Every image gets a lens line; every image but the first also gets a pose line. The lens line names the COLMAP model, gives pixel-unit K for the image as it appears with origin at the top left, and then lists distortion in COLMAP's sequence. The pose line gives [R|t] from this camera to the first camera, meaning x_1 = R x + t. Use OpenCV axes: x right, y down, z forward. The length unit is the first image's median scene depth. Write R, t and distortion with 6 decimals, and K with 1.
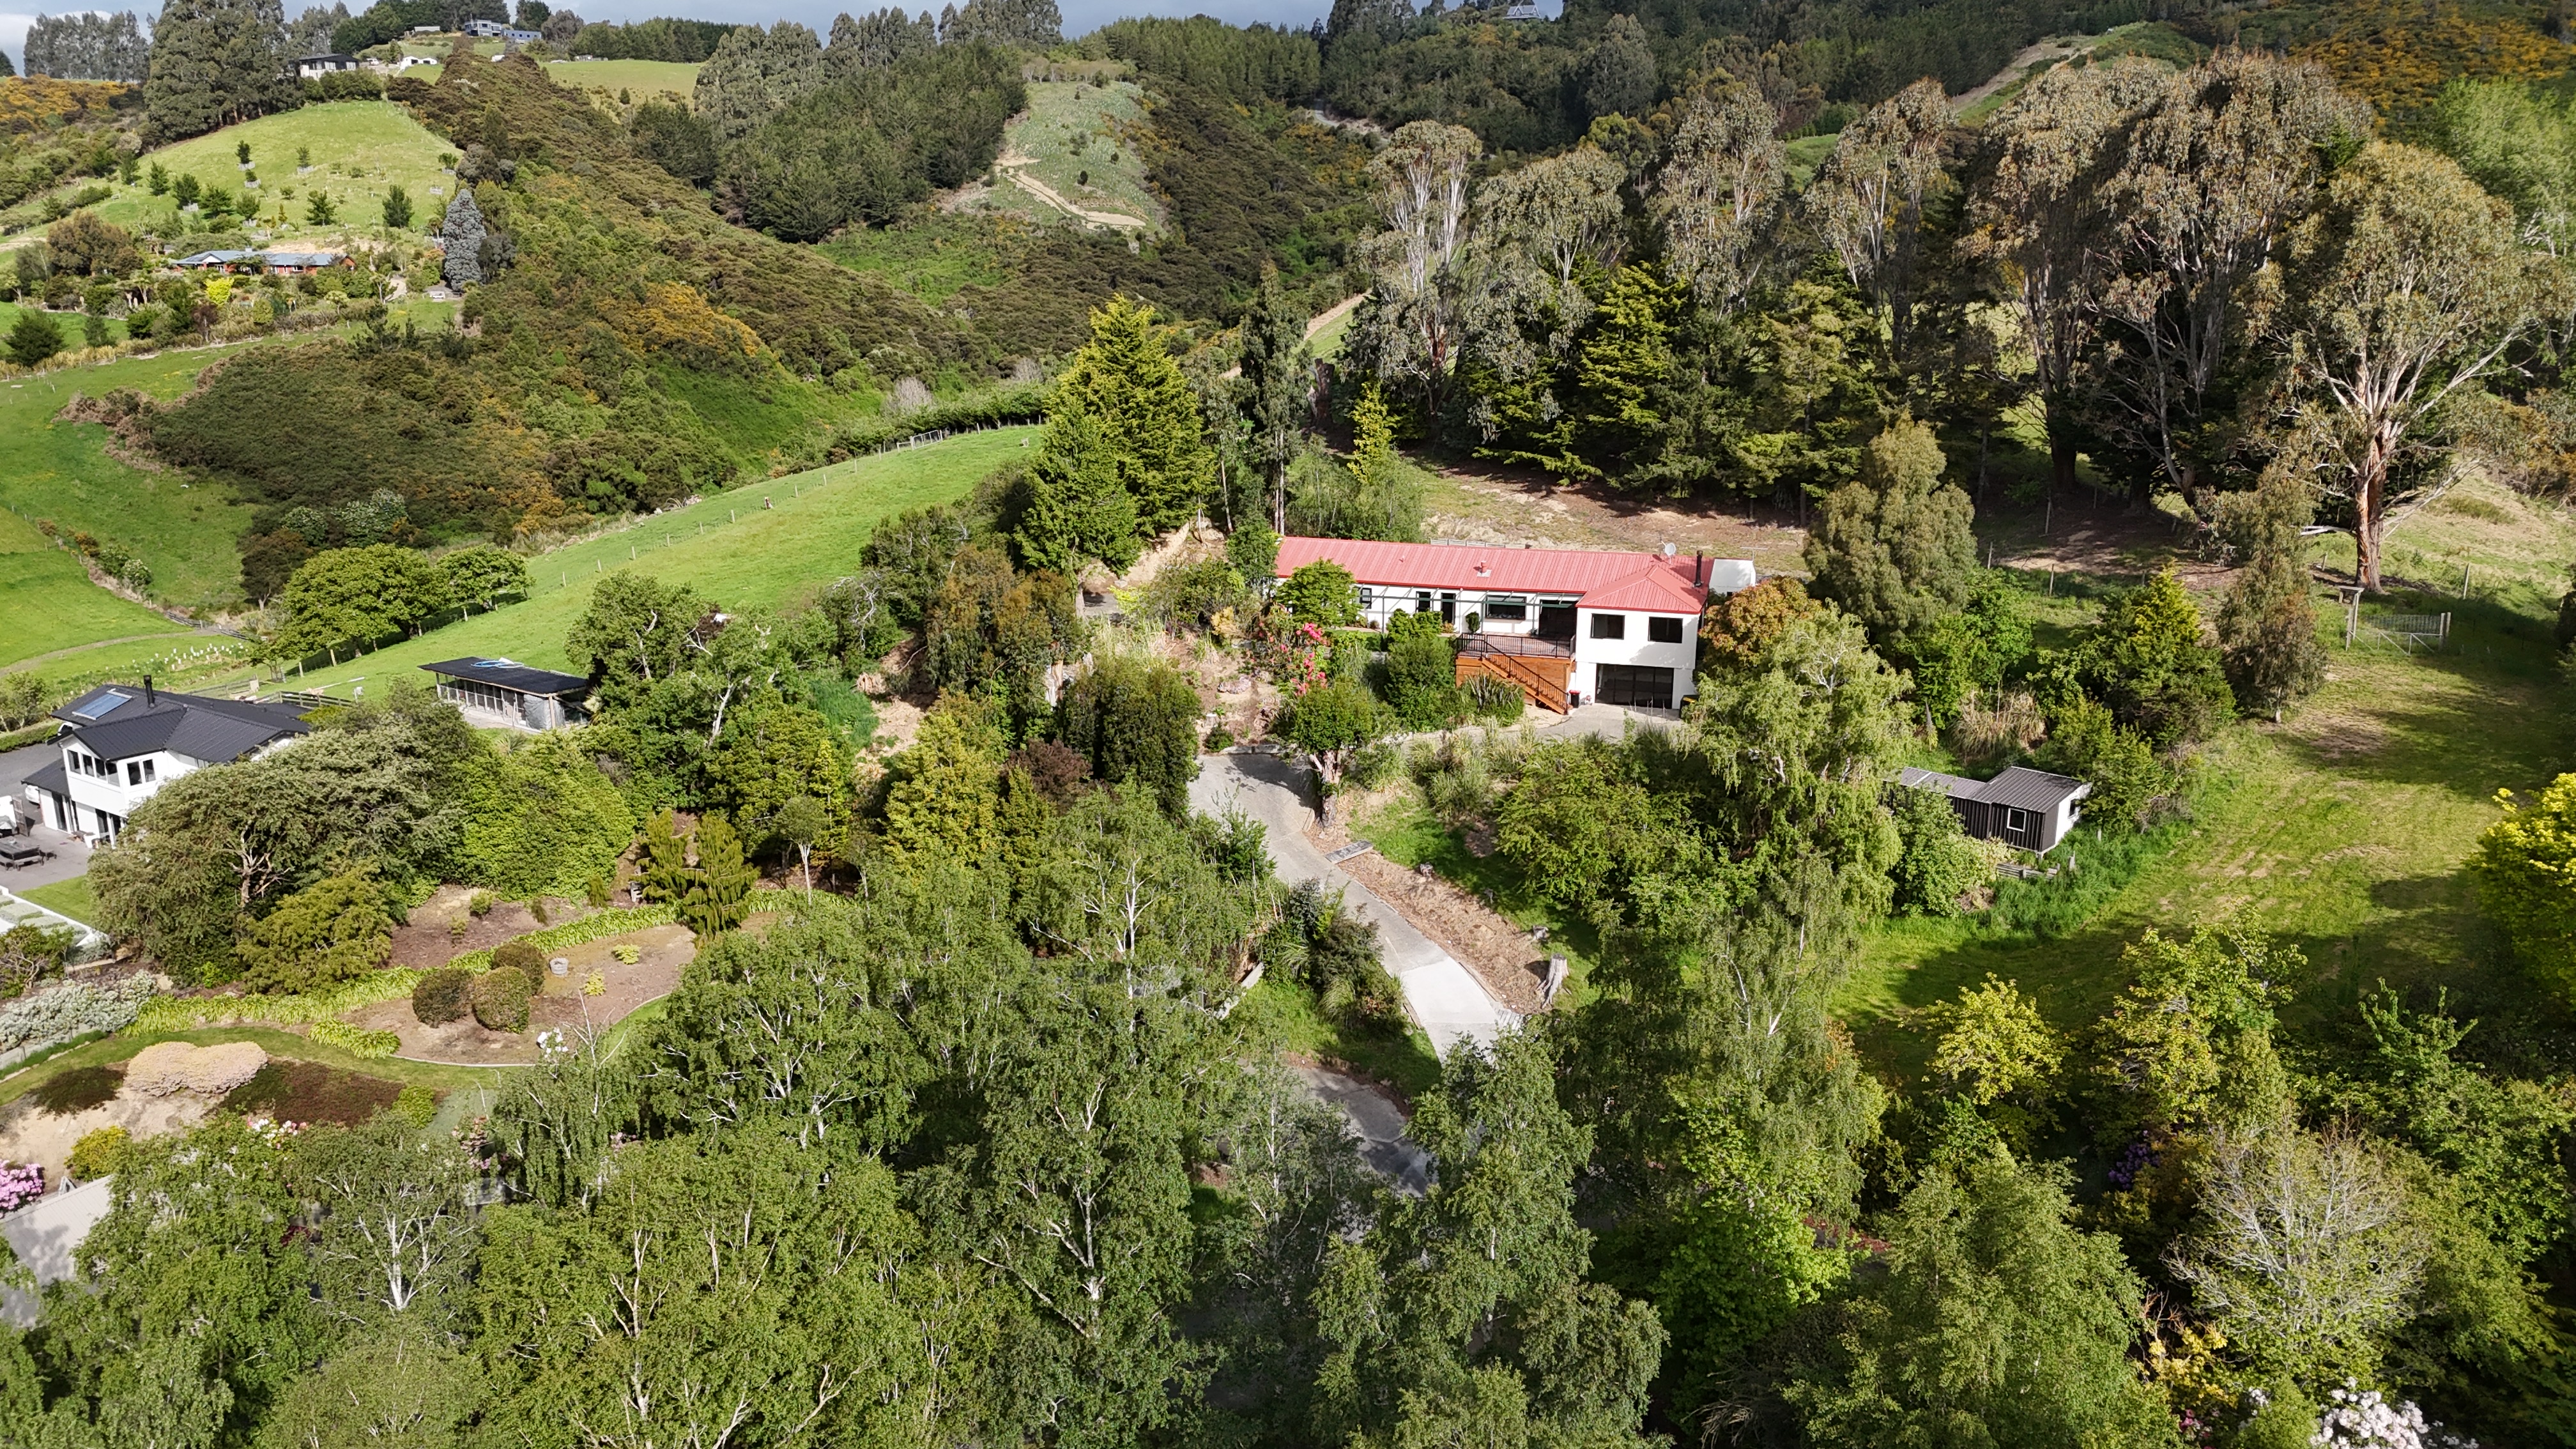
lens RADIAL K [[1899.5, 0, 1279.9], [0, 1899.5, 711.7], [0, 0, 1]] dist [0.063867, -0.047362]
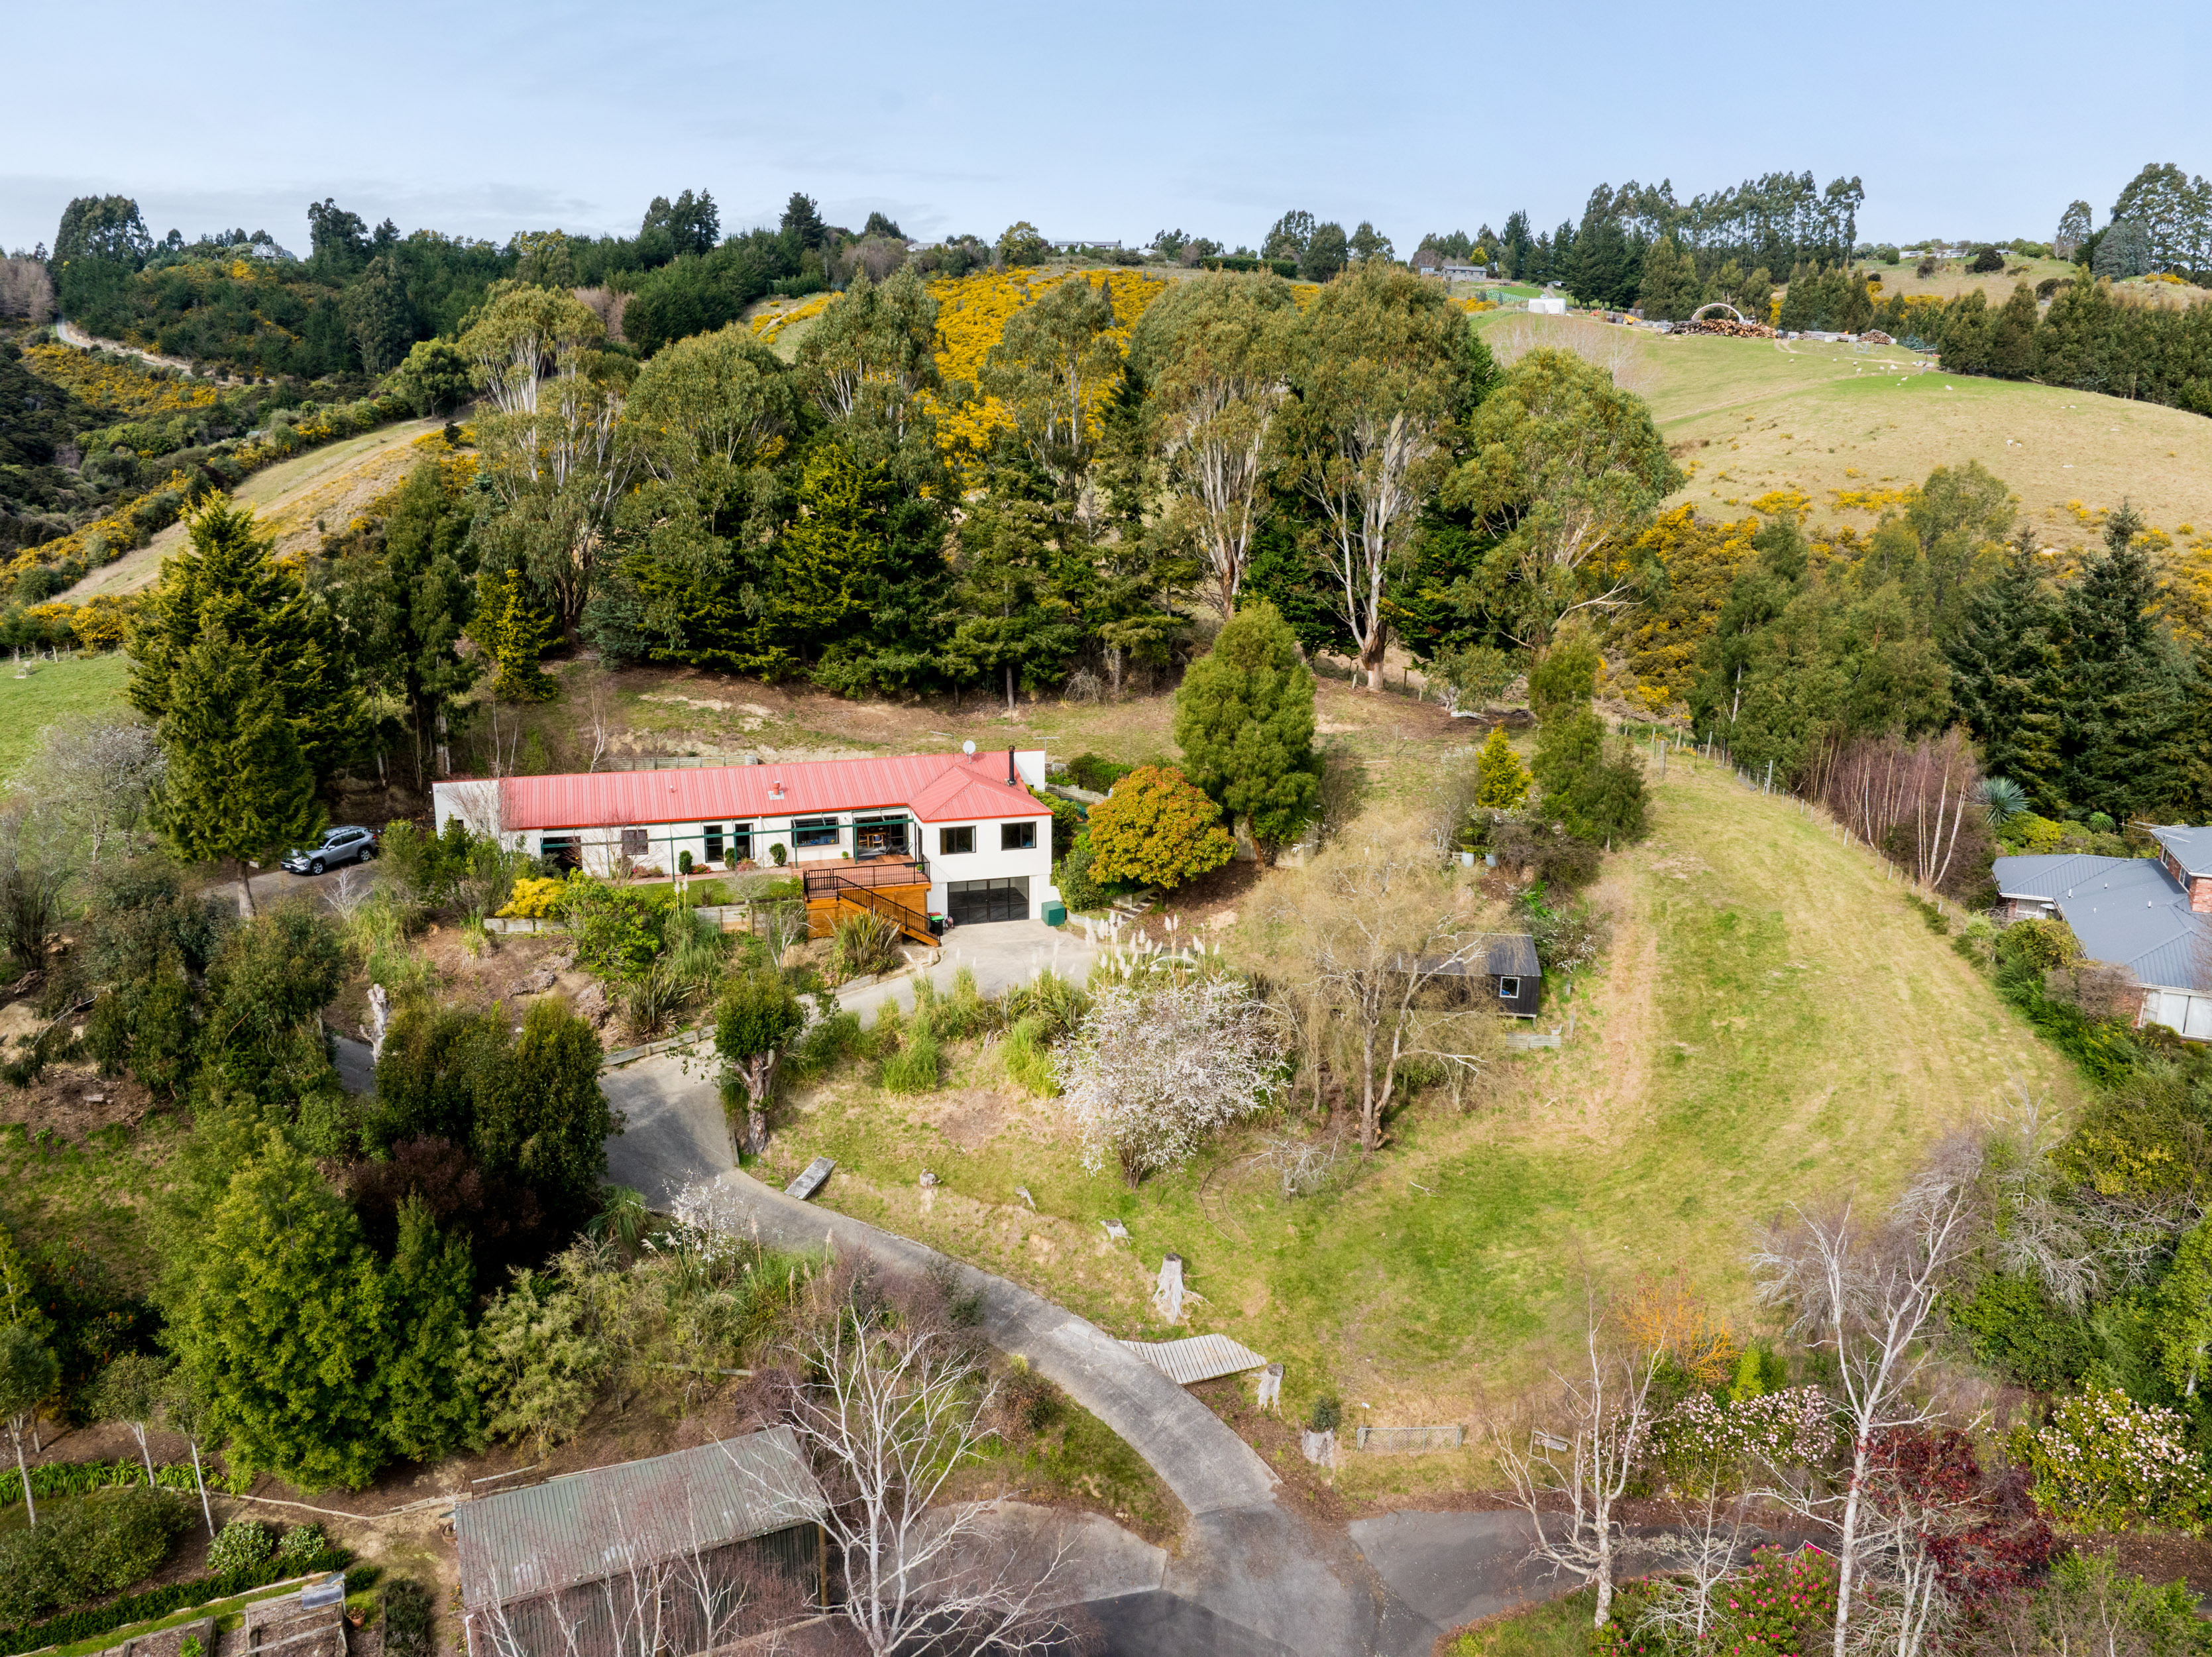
lens RADIAL K [[1556.0, 0, 1104.6], [0, 1556.0, 833.5], [0, 0, 1]] dist [-0.032078, -0.001189]
pose [[0.812532, -0.134188, 0.567262, -0.161652], [0.138917, 0.989681, 0.035131, -0.055359], [-0.566122, 0.050257, 0.822788, 0.308339]]
